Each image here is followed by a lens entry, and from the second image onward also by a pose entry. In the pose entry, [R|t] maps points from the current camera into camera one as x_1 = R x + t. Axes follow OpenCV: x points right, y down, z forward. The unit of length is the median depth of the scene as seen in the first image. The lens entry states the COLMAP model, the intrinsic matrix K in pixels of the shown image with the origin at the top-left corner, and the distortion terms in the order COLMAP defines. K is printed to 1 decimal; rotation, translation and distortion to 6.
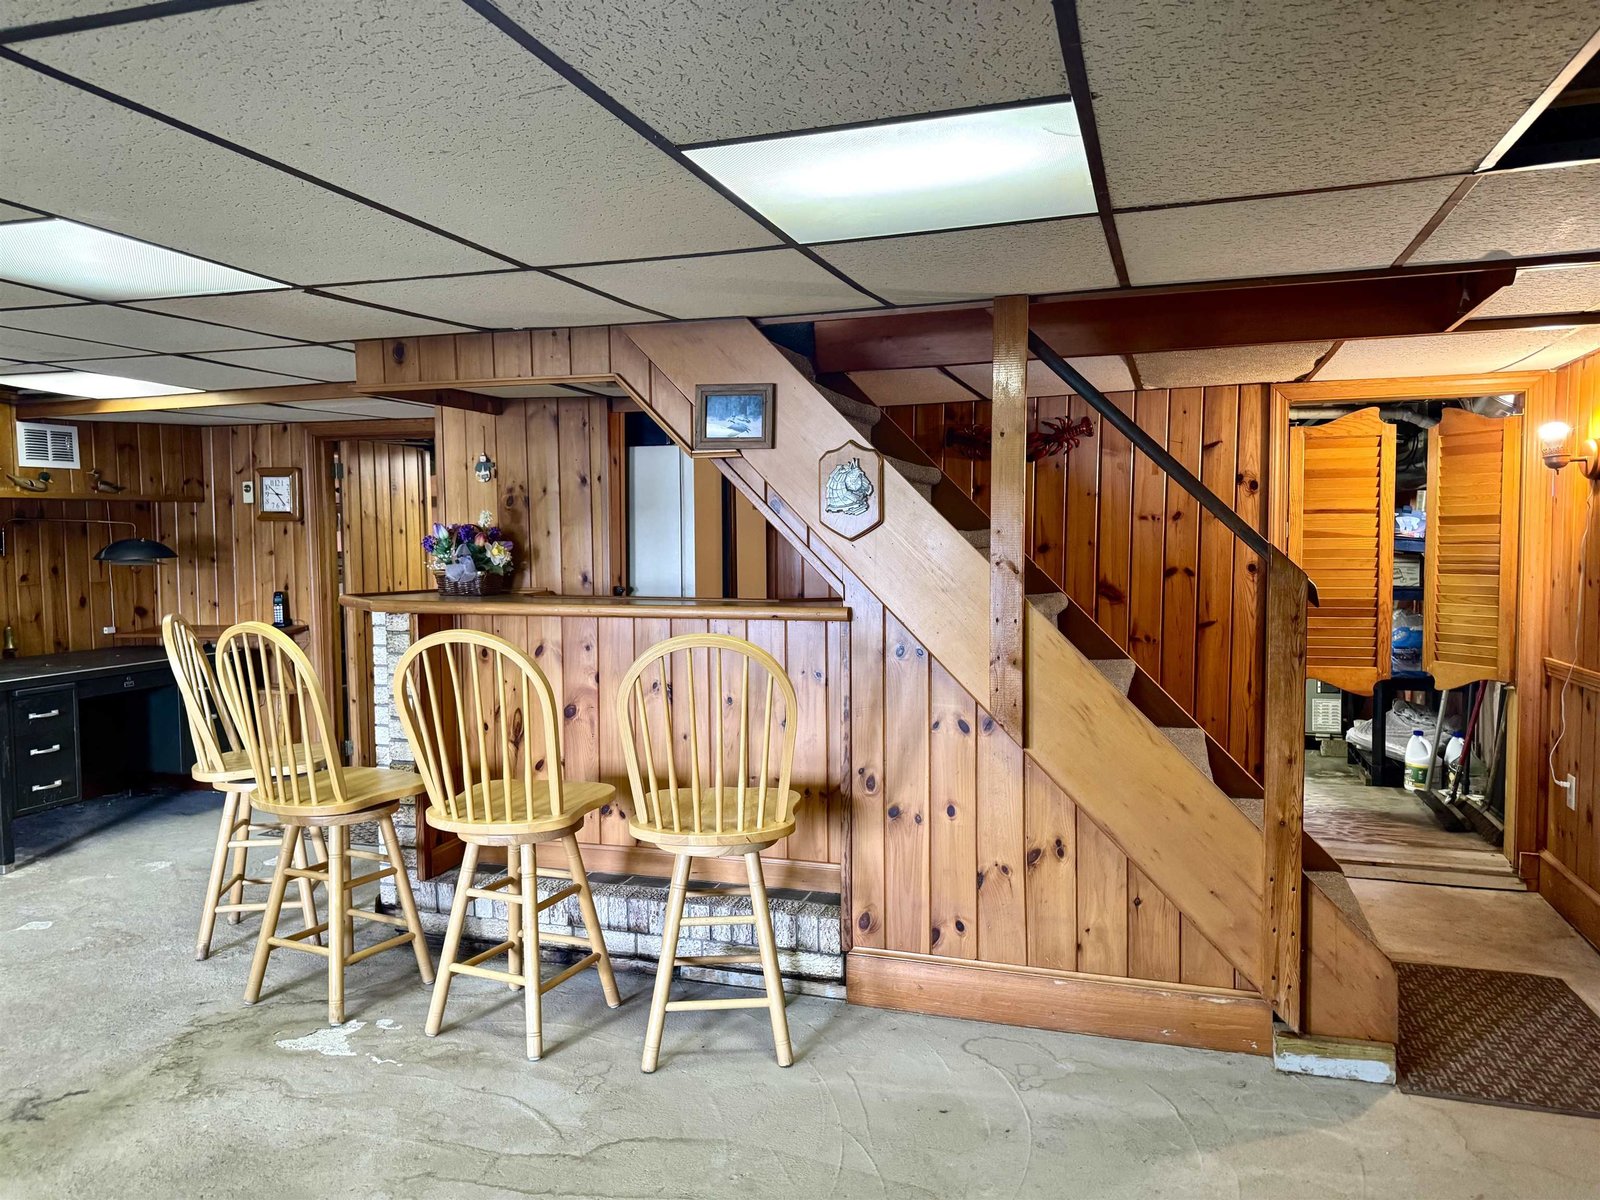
lens RADIAL K [[1141.3, 0, 804.4], [0, 1141.3, 593.8], [0, 0, 1]] dist [0.010960, -0.001070]
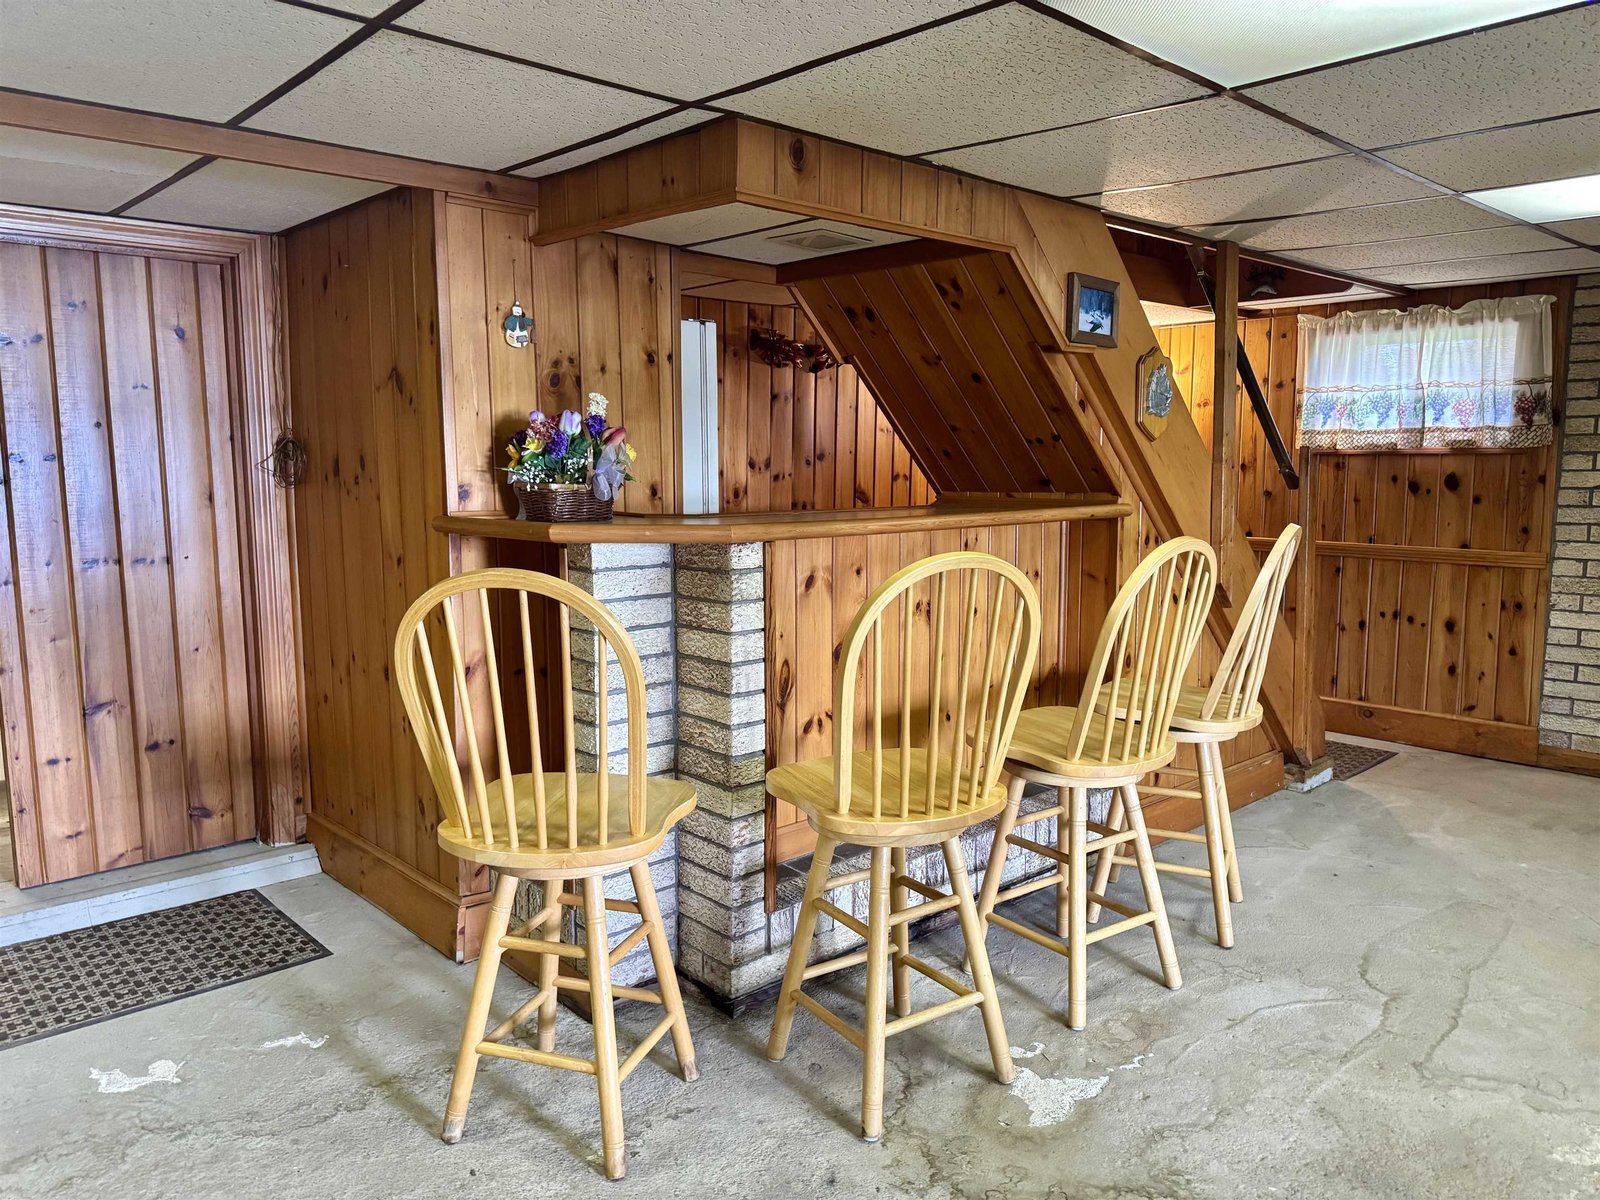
lens RADIAL K [[1141.3, 0, 803.4], [0, 1141.3, 608.3], [0, 0, 1]] dist [0.010960, -0.001070]
pose [[0.486968, -0.110634, 0.866385, -1.037940], [0.044995, 0.993806, 0.101615, -0.012640], [-0.872260, -0.010501, 0.488929, 0.719605]]
